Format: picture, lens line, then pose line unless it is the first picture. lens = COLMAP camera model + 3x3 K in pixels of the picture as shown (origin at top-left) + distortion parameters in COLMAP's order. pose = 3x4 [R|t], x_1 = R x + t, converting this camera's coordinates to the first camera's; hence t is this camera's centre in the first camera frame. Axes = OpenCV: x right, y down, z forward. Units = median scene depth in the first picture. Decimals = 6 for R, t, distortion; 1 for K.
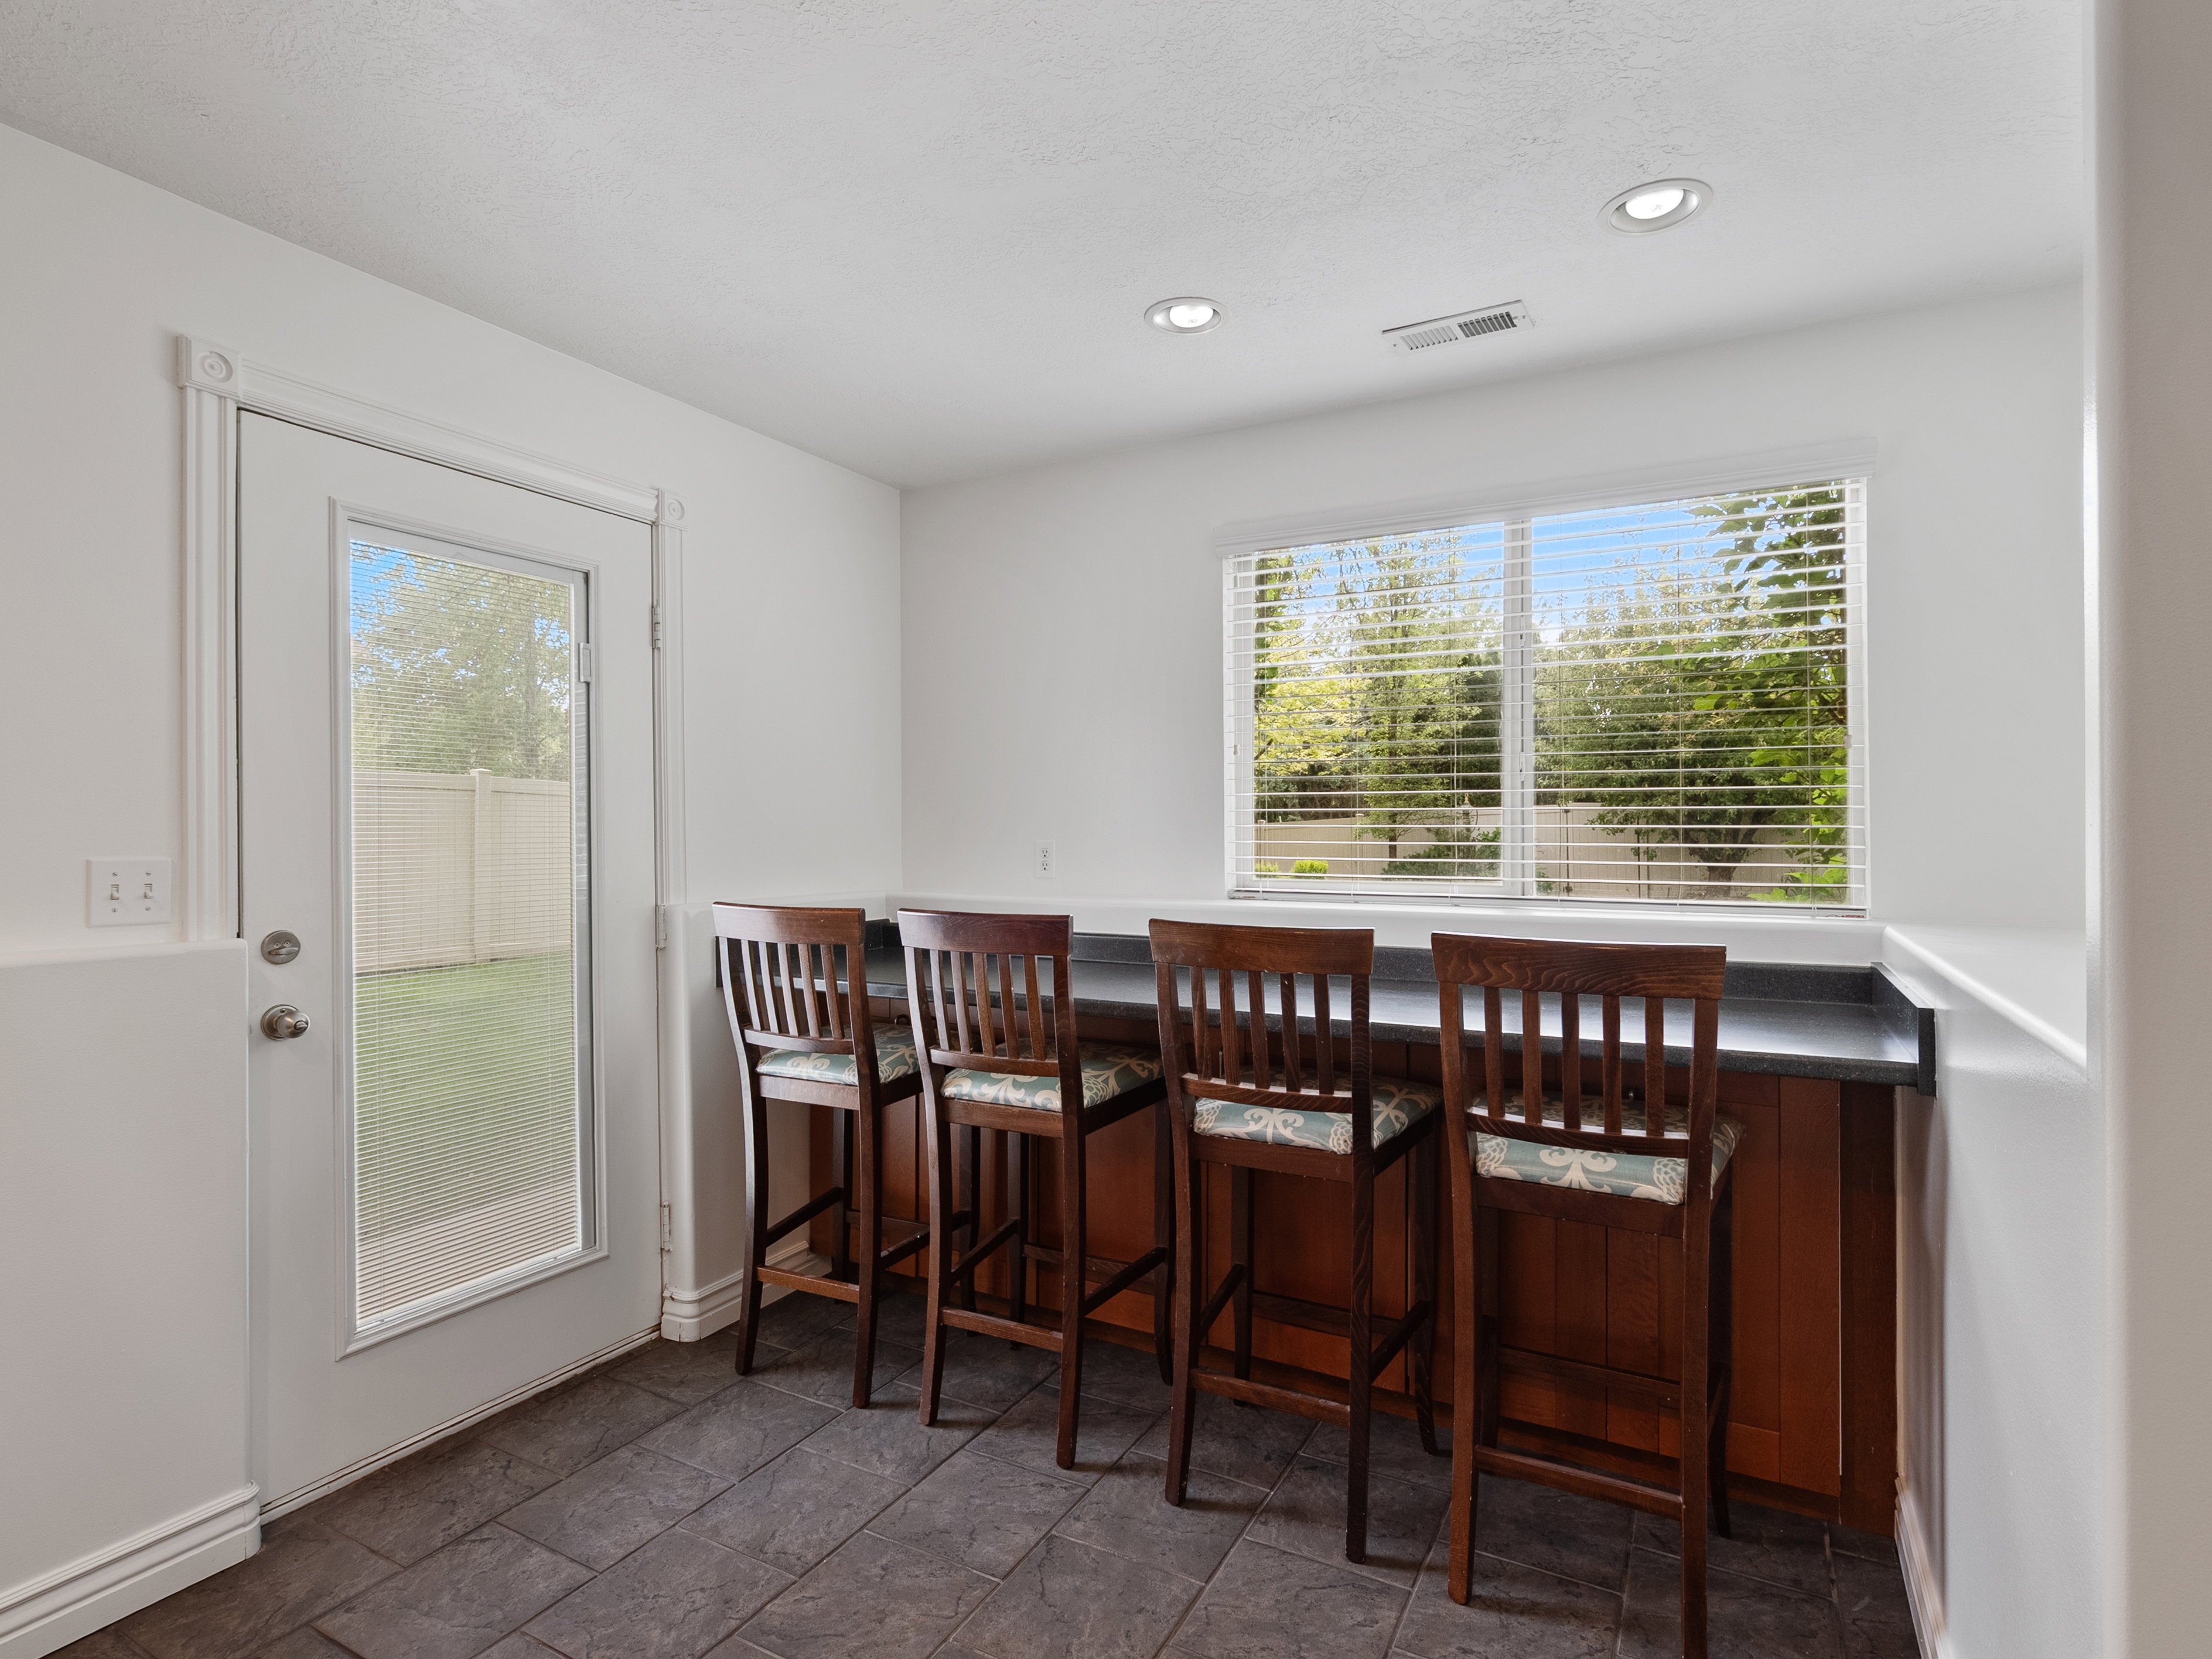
lens RADIAL K [[1126.5, 0, 1104.5], [0, 1126.5, 827.7], [0, 0, 1]] dist [-0.000077, 0.003621]
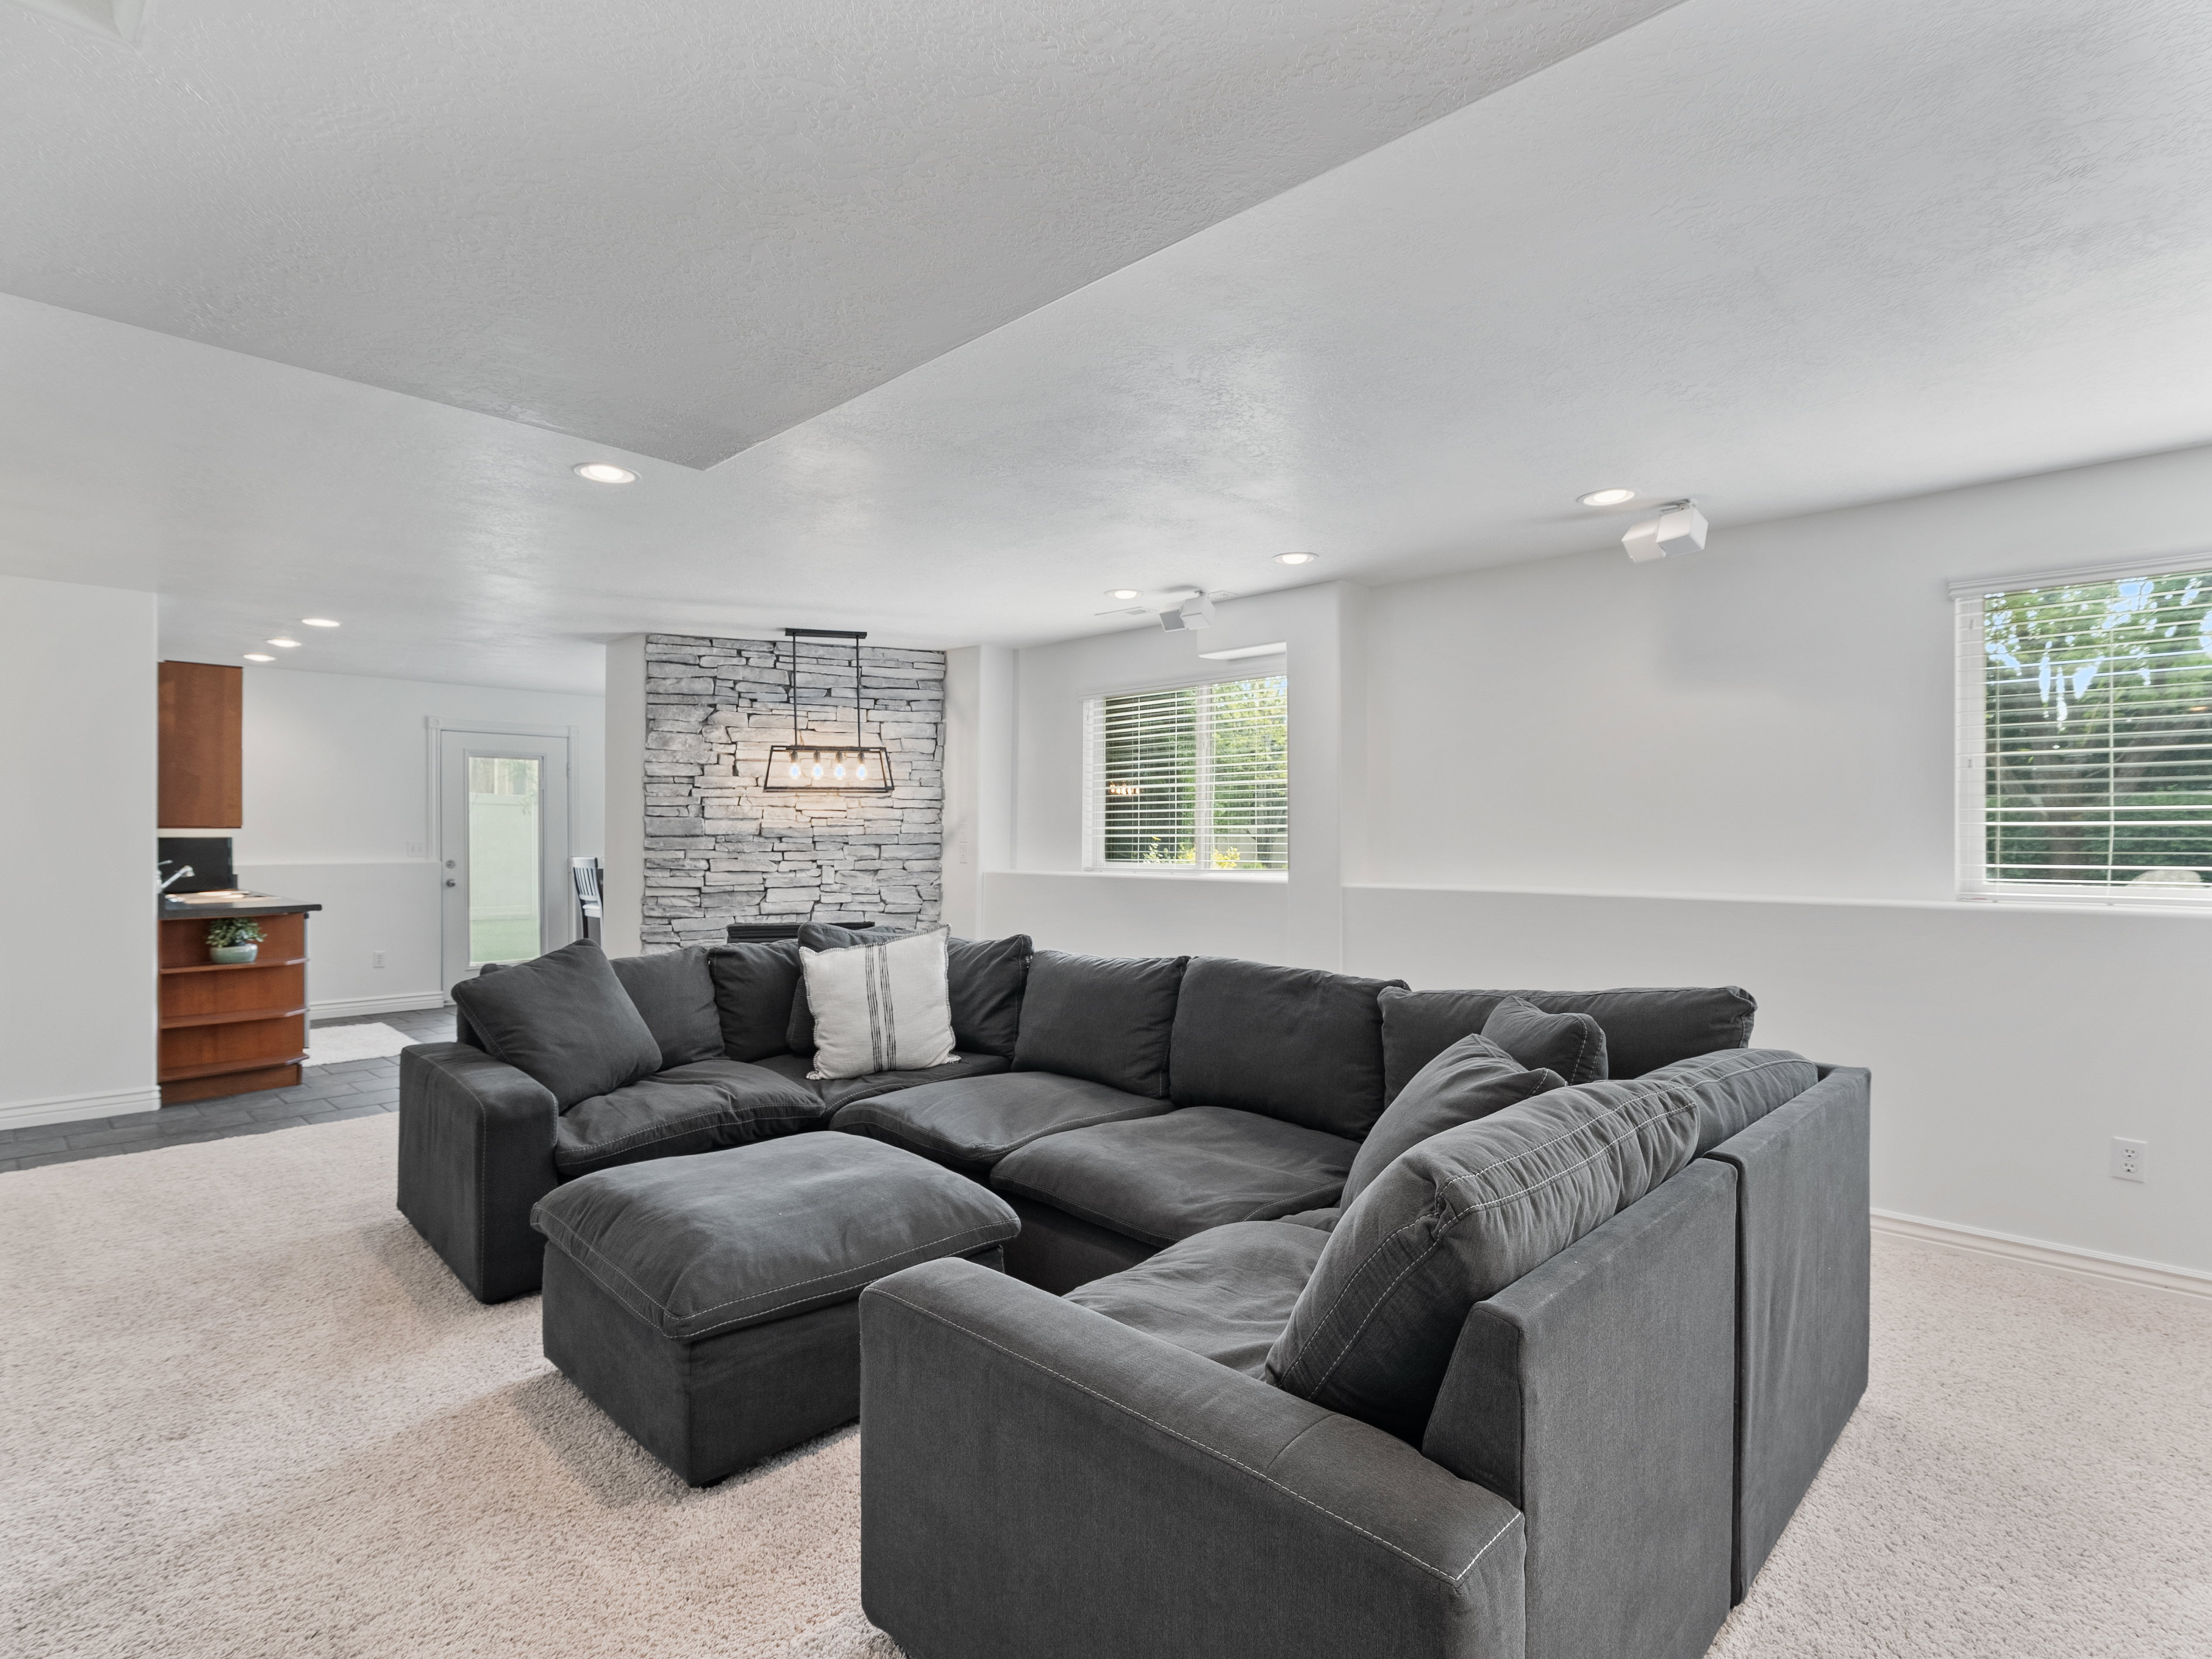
lens RADIAL K [[1126.5, 0, 1102.4], [0, 1126.5, 828.8], [0, 0, 1]] dist [-0.000077, 0.003621]
pose [[0.963330, -0.003304, -0.268298, 2.562609], [0.001907, 0.999983, -0.005467, 0.008930], [0.268312, 0.004754, 0.963320, -2.221920]]
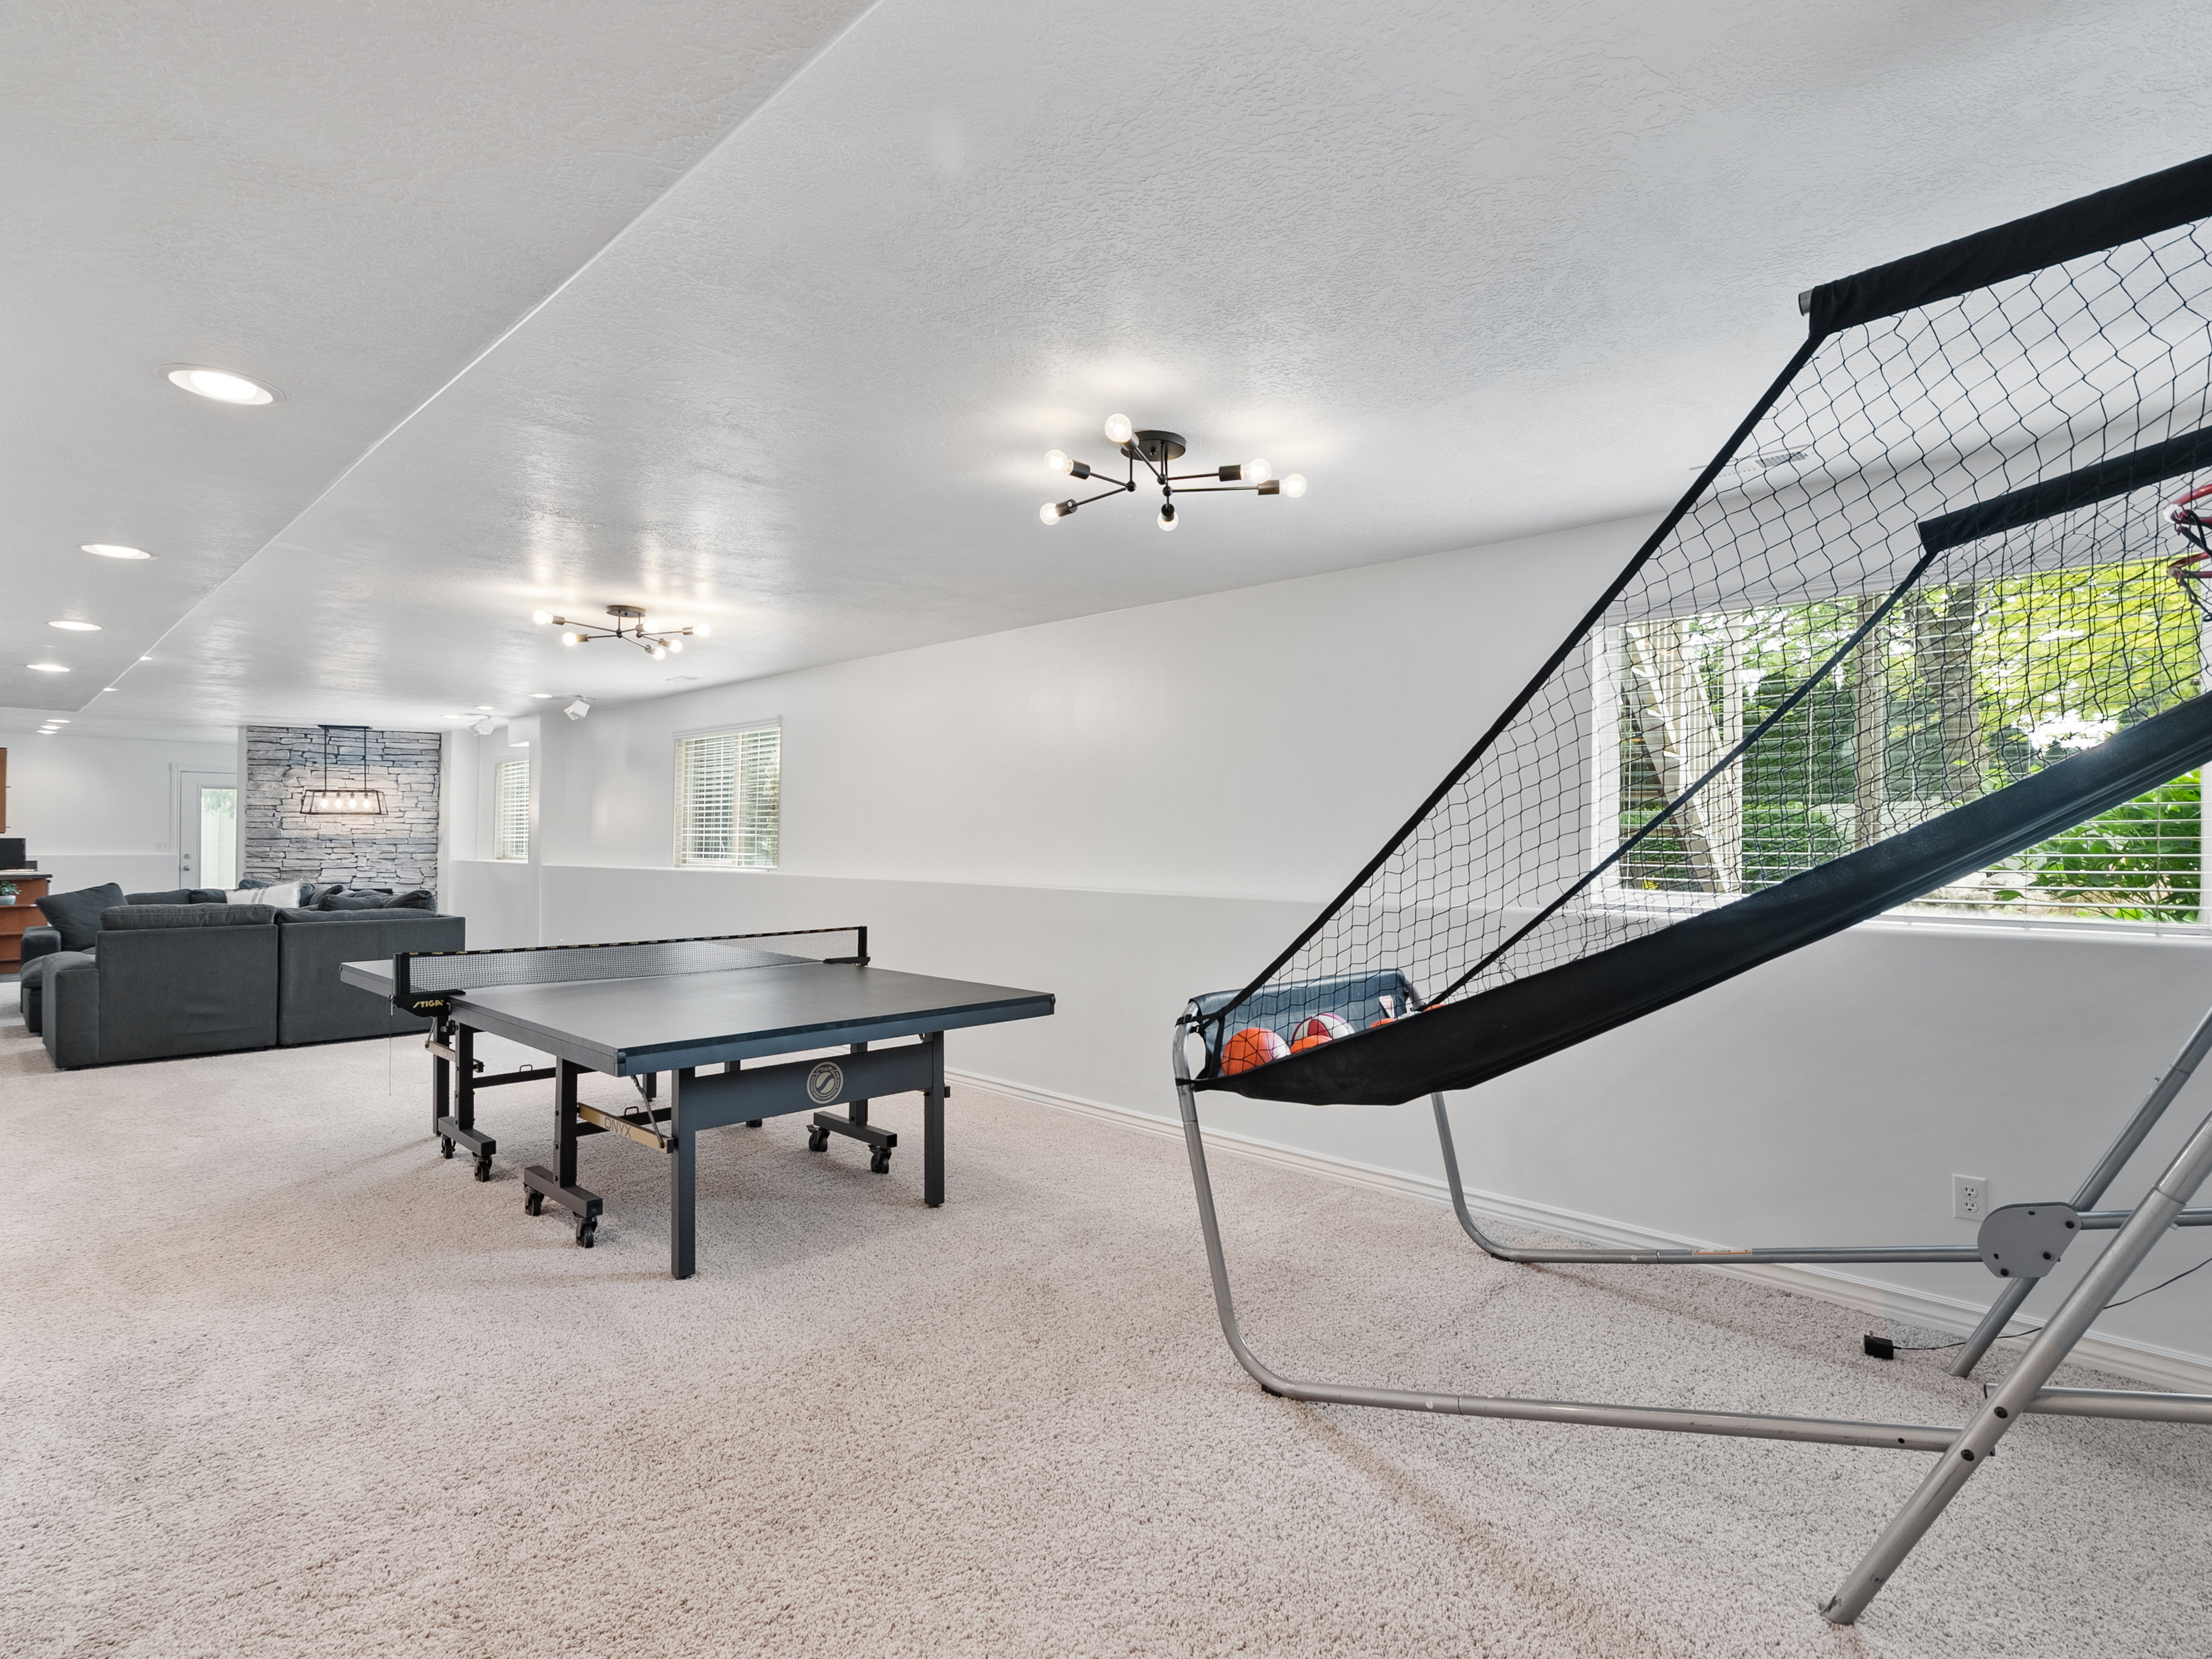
lens RADIAL K [[1126.5, 0, 1112.4], [0, 1126.5, 837.5], [0, 0, 1]] dist [-0.000077, 0.003621]
pose [[0.965304, 0.001674, -0.261124, 5.981830], [-0.003075, 0.999983, -0.004956, 0.018584], [0.261112, 0.005588, 0.965292, -3.784566]]
